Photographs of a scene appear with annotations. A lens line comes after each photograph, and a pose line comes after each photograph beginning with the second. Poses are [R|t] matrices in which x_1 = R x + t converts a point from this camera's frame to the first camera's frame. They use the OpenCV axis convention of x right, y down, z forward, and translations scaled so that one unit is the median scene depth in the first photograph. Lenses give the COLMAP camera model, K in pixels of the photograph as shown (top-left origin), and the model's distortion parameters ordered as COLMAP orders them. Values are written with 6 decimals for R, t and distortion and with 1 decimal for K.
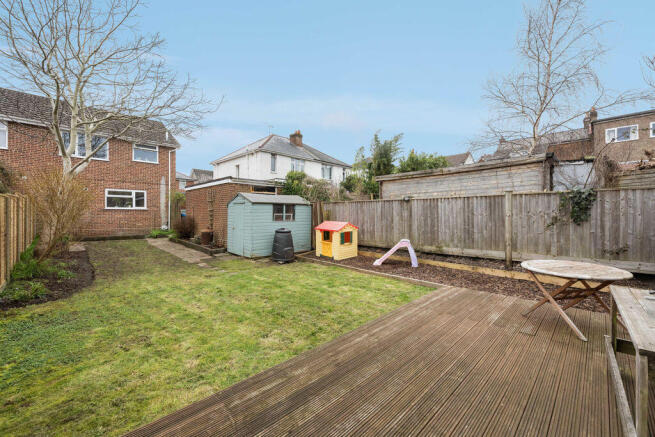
lens RADIAL K [[264.5, 0, 326.9], [0, 264.5, 213.9], [0, 0, 1]] dist [-0.001345, -0.000129]
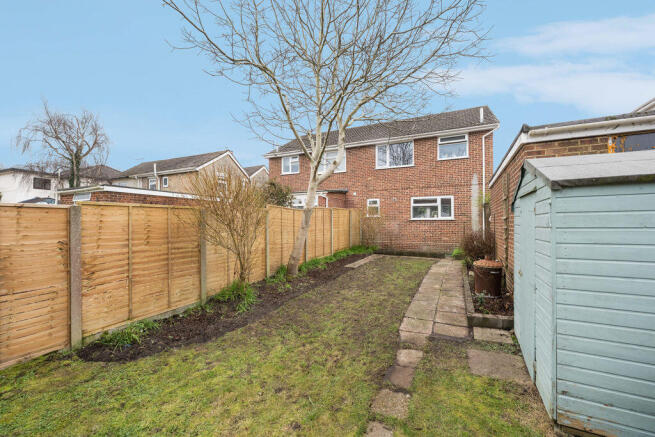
lens RADIAL K [[264.5, 0, 328.7], [0, 264.5, 222.9], [0, 0, 1]] dist [-0.001345, -0.000129]
pose [[0.324891, -0.003208, -0.945746, -0.072538], [-0.000676, 0.999993, -0.003625, -0.004444], [0.945751, 0.001817, 0.324887, 0.416014]]
